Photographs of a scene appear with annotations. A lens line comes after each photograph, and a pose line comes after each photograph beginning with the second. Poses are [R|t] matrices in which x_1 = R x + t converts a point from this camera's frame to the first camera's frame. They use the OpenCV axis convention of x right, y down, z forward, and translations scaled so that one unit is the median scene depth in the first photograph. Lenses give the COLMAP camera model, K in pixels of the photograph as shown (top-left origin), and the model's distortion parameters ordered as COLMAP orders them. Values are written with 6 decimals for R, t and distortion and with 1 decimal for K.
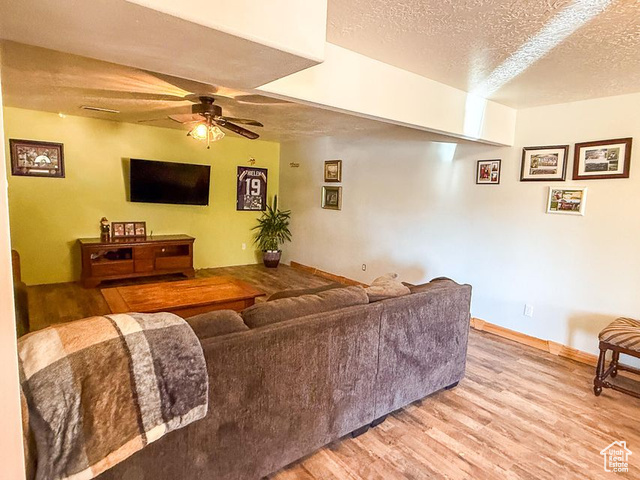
lens RADIAL K [[377.0, 0, 320.0], [0, 377.0, 240.0], [0, 0, 1]] dist [-0.003100, -0.000783]
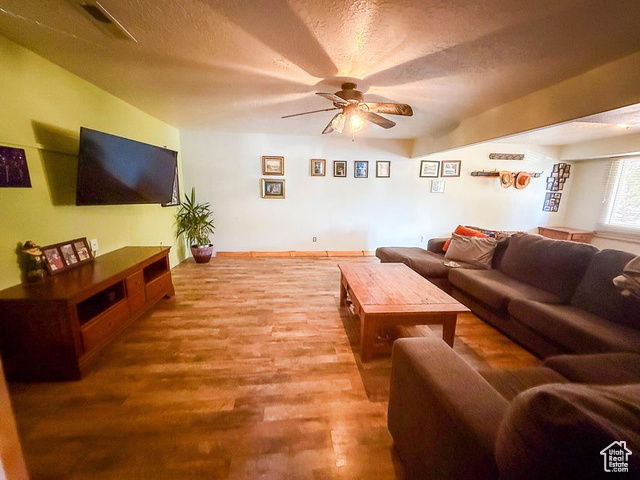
lens RADIAL K [[257.1, 0, 320.0], [0, 257.1, 240.0], [0, 0, 1]] dist [0.000357, 0.000013]
pose [[0.521944, -0.193896, 0.830650, -0.623607], [0.112660, 0.980960, 0.158192, -0.068365], [-0.845507, 0.011014, 0.533850, 0.469740]]
